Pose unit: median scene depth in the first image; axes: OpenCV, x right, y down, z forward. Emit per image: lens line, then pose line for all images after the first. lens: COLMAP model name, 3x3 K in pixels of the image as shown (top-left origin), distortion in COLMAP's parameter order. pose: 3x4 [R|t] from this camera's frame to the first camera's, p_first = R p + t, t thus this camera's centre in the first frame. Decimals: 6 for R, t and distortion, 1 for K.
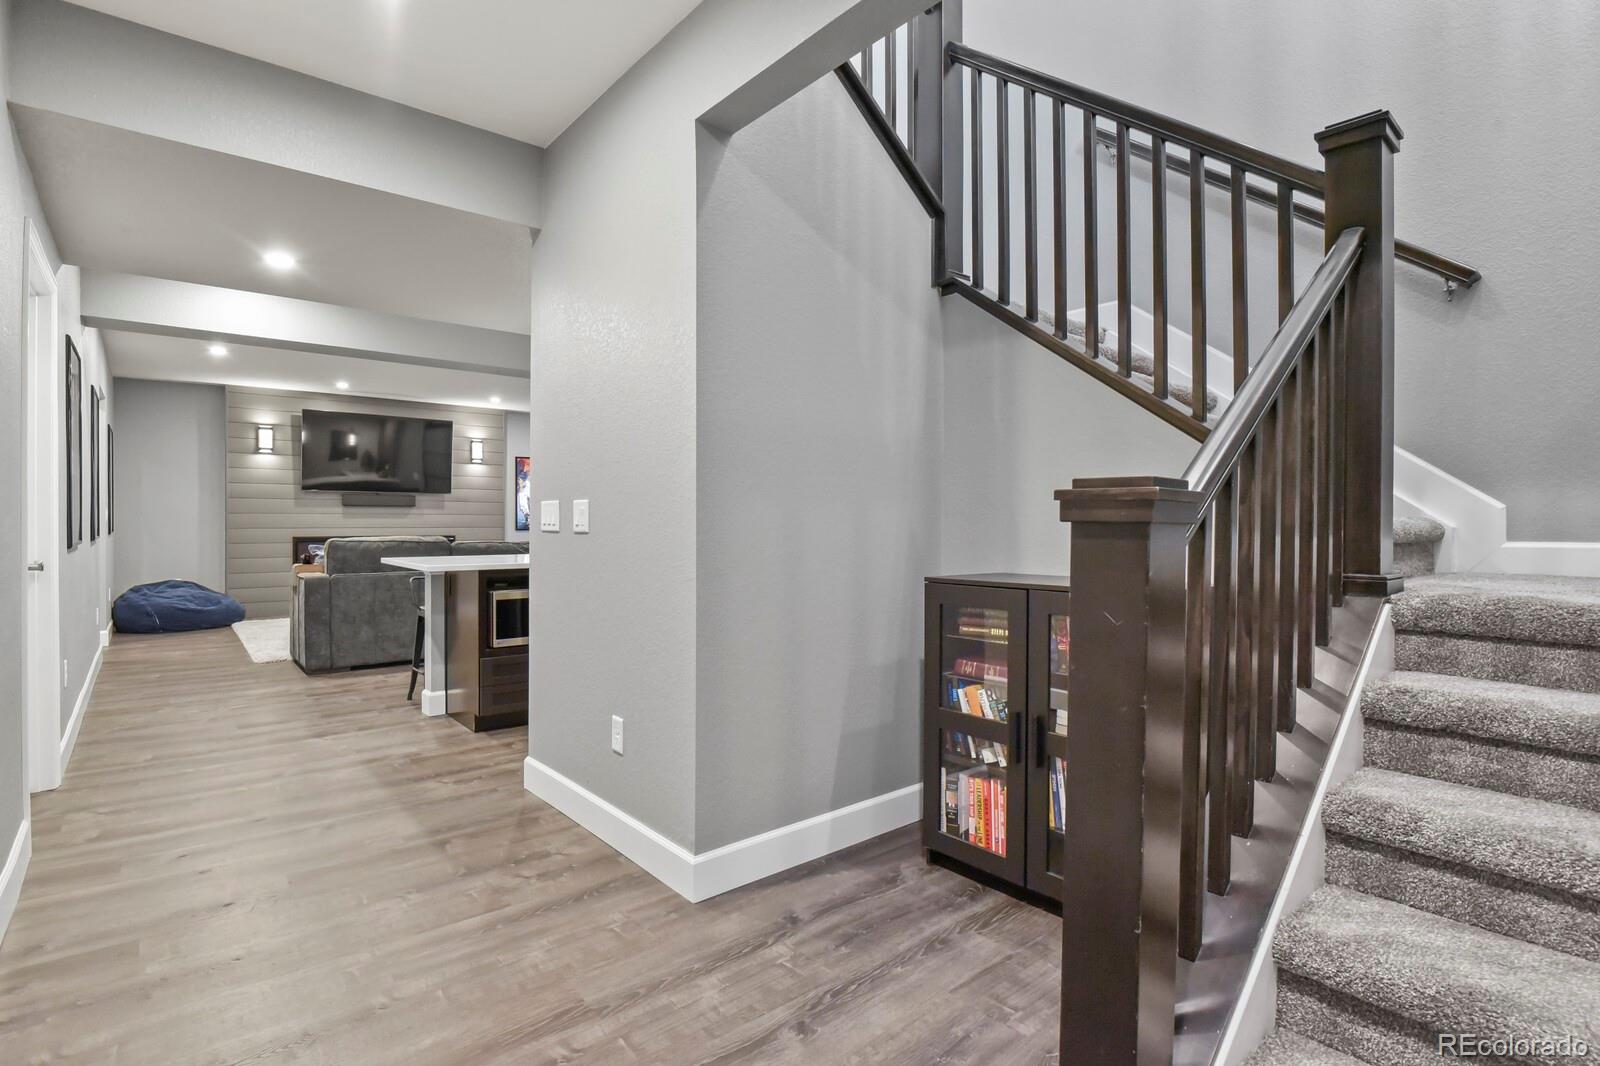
lens RADIAL K [[777.2, 0, 809.0], [0, 777.2, 526.1], [0, 0, 1]] dist [-0.014312, -0.003939]
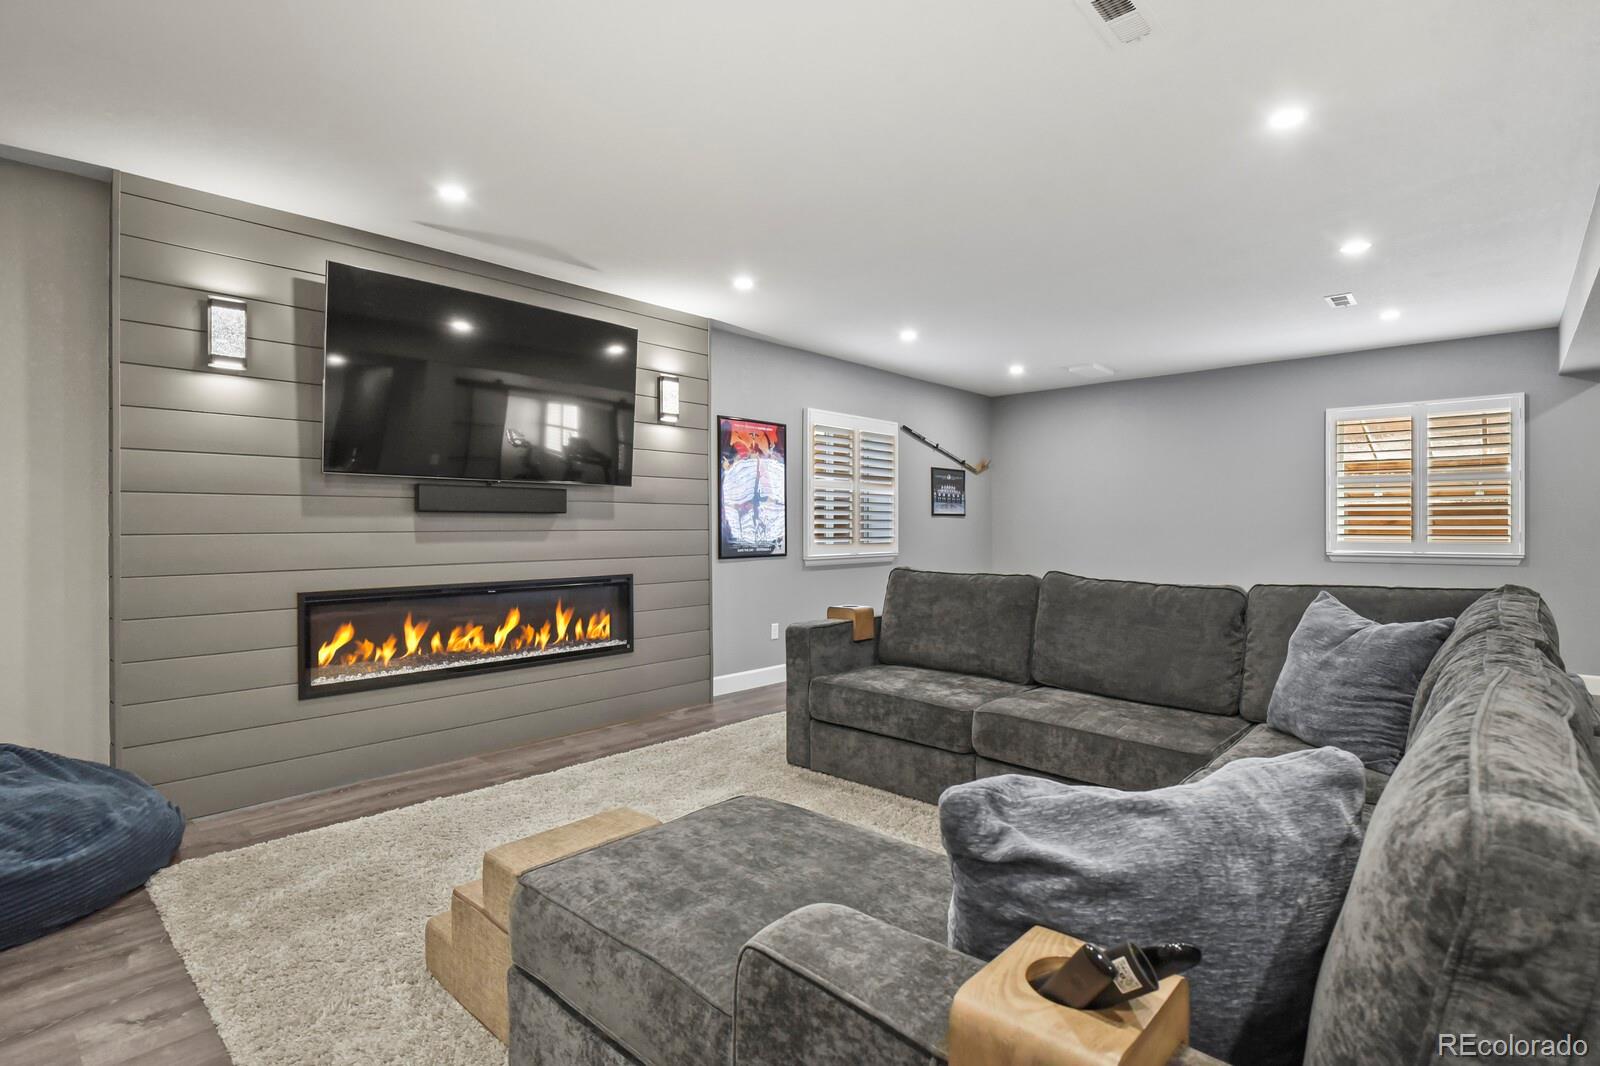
lens RADIAL K [[777.2, 0, 813.7], [0, 777.2, 523.0], [0, 0, 1]] dist [-0.014312, -0.003939]
pose [[0.990958, 0.002996, 0.134137, -0.465798], [-0.003151, 0.999995, 0.000947, -0.022582], [-0.134134, -0.001361, 0.990962, 0.583967]]
